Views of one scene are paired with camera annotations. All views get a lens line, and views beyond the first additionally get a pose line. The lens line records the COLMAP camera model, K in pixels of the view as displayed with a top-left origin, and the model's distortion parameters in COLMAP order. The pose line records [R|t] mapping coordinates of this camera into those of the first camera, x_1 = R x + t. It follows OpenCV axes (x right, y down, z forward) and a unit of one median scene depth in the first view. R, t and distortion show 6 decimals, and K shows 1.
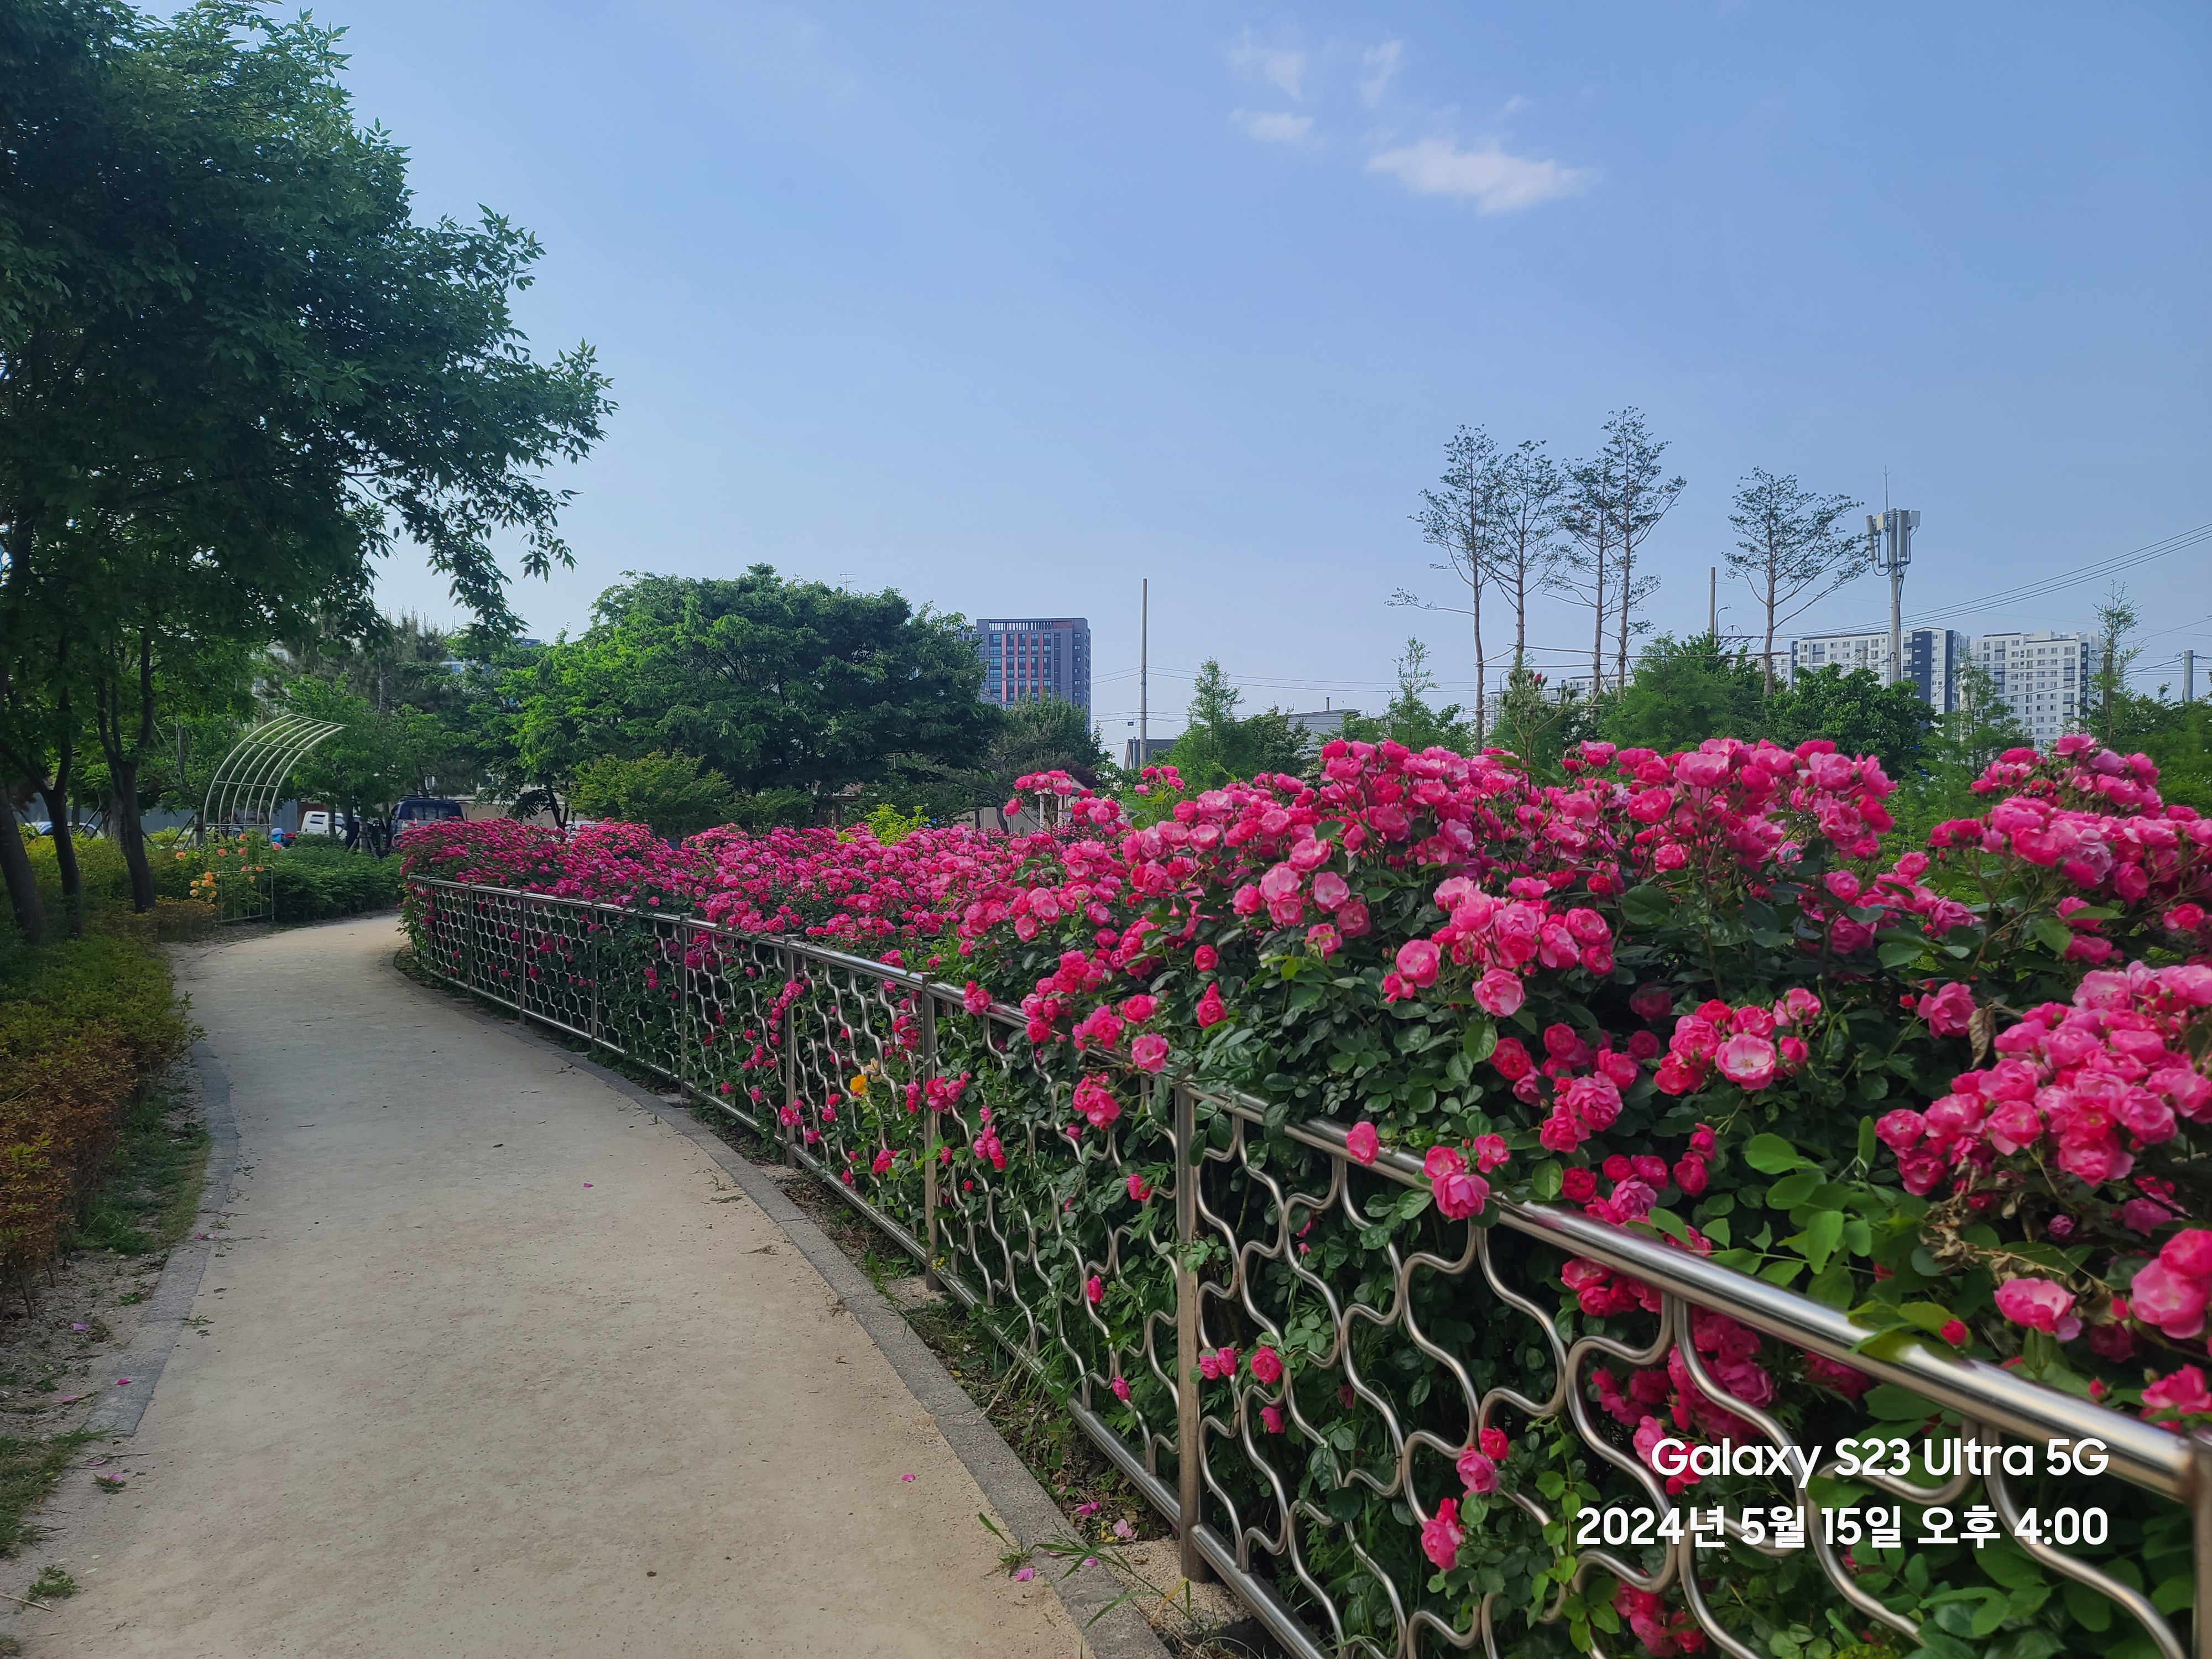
lens RADIAL K [[1612.4, 0, 1117.6], [0, 1612.4, 829.3], [0, 0, 1]] dist [0.042856, 0.000959]
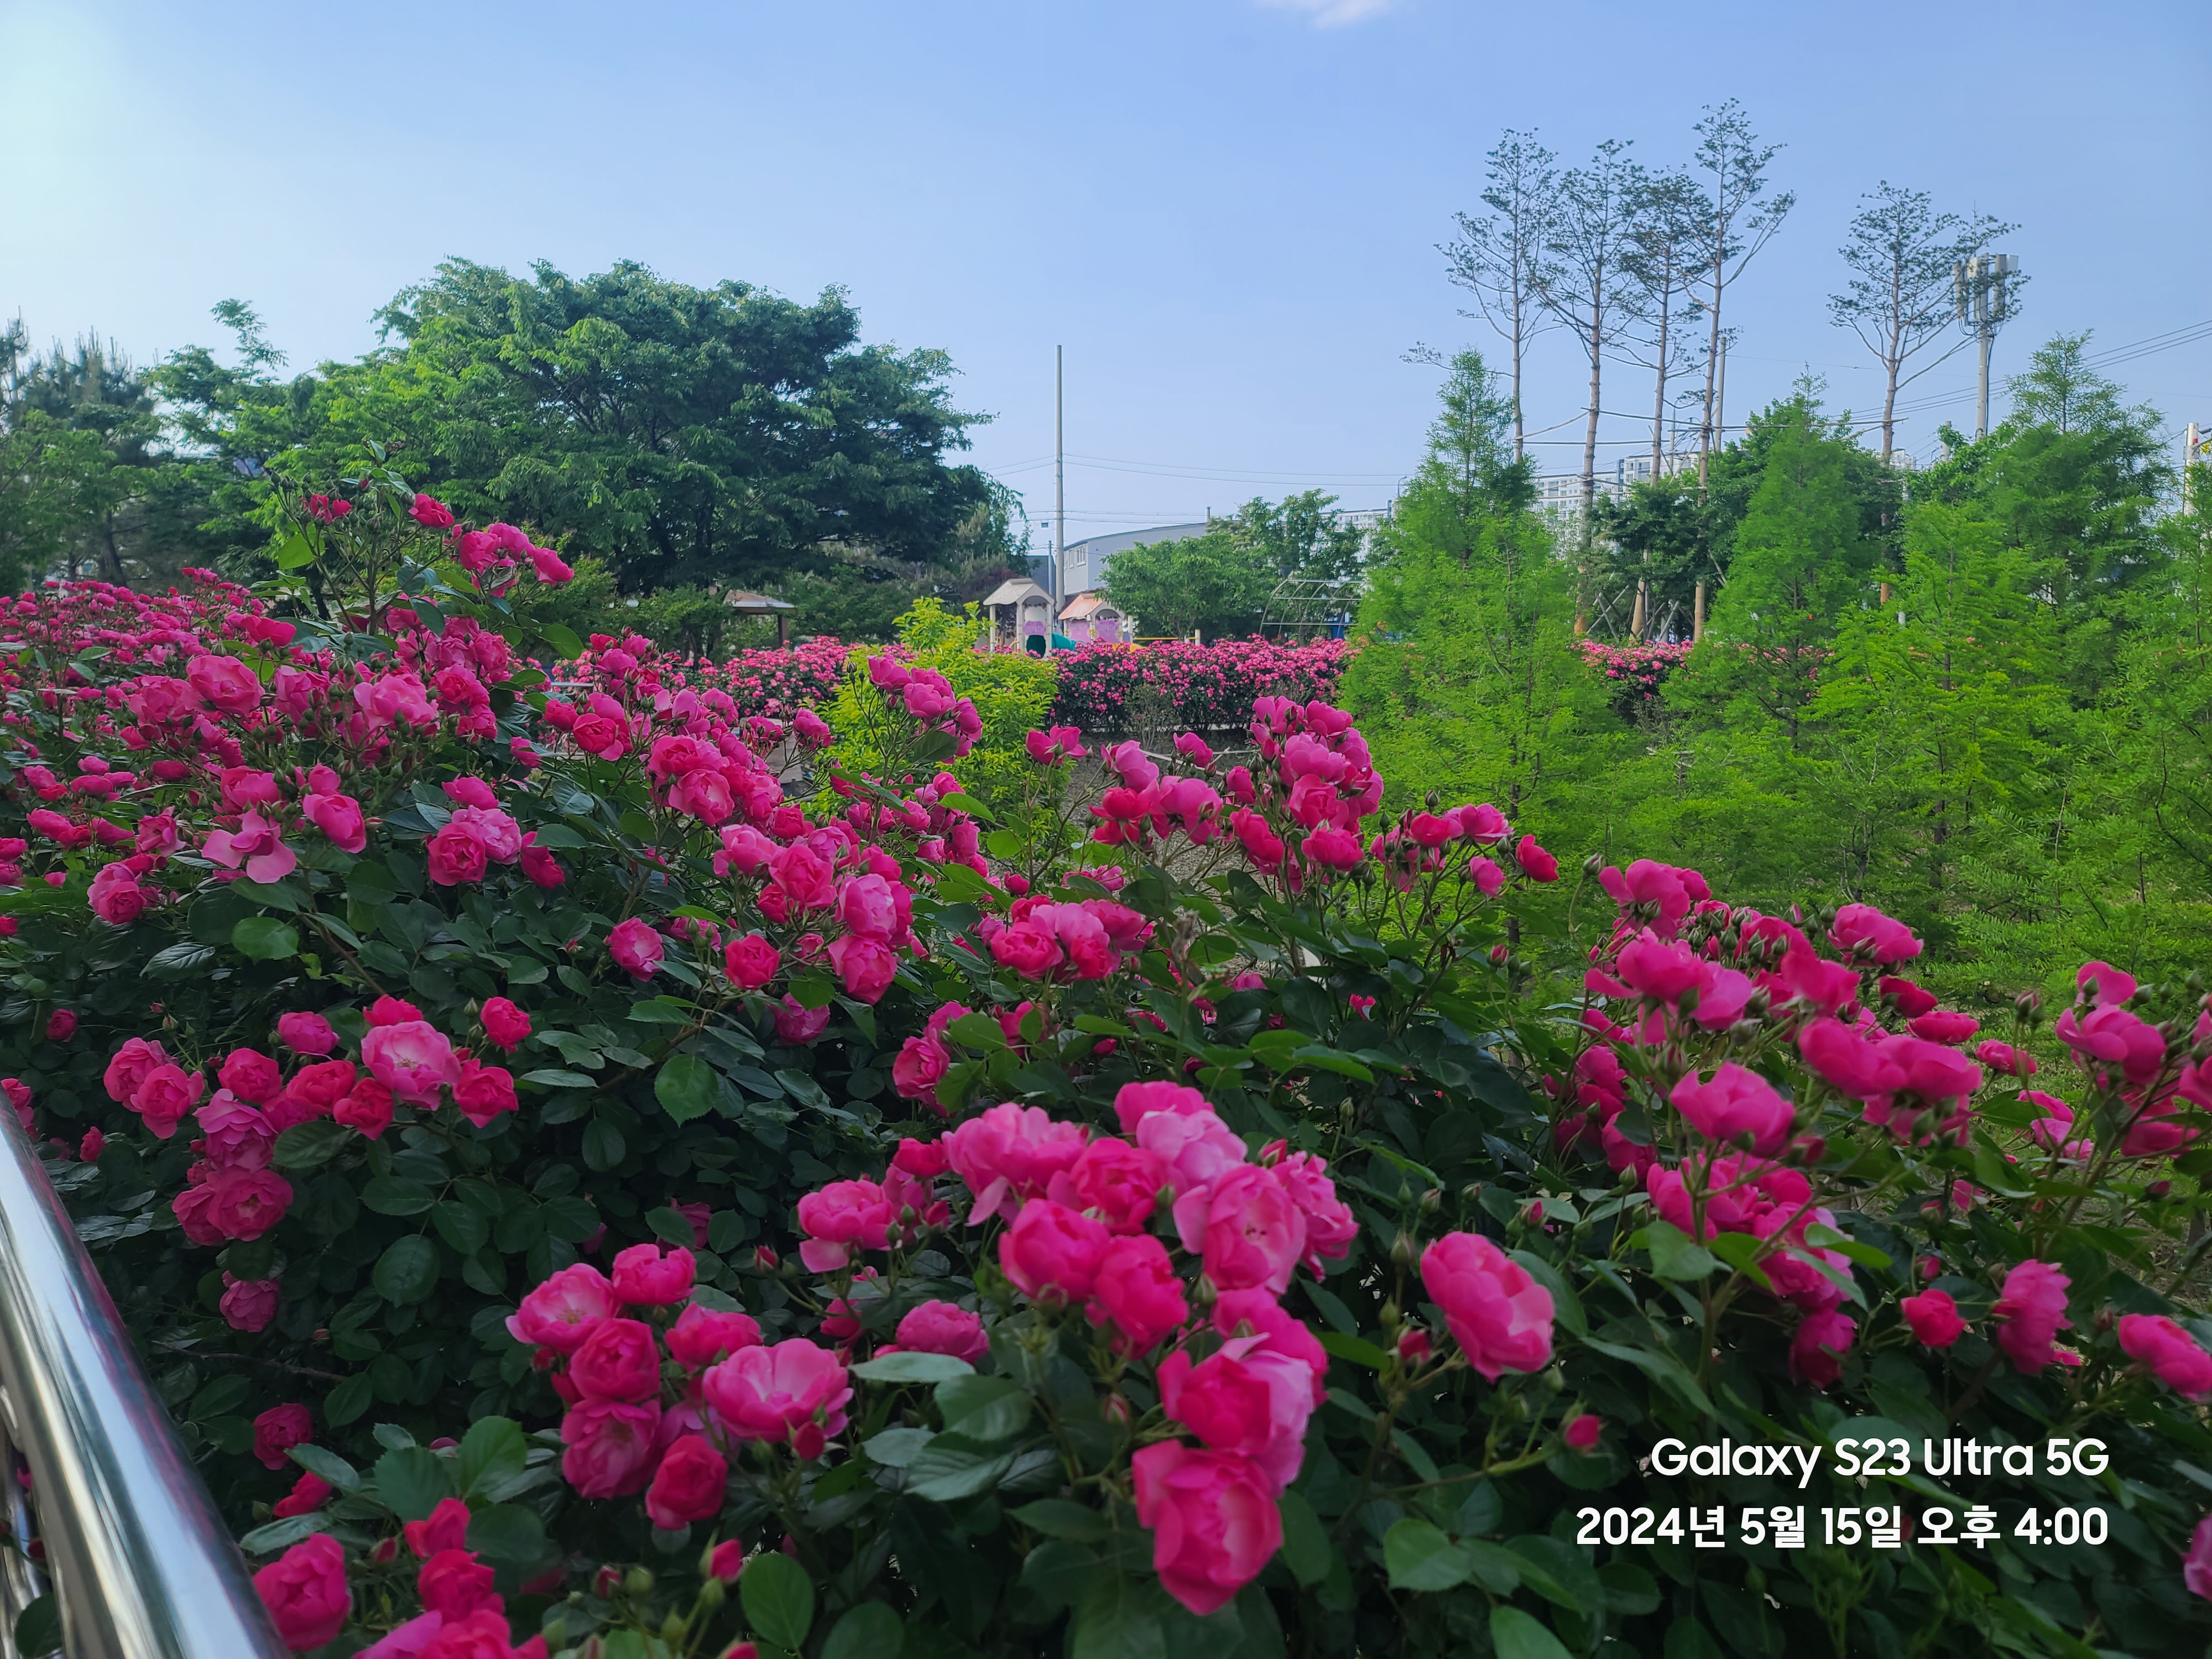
lens RADIAL K [[1612.4, 0, 1117.6], [0, 1612.4, 829.3], [0, 0, 1]] dist [0.042856, 0.000959]
pose [[0.993256, -0.021106, 0.114004, -0.088906], [0.008813, 0.994191, 0.107272, 0.003610], [-0.115606, -0.105544, 0.987672, 0.249526]]
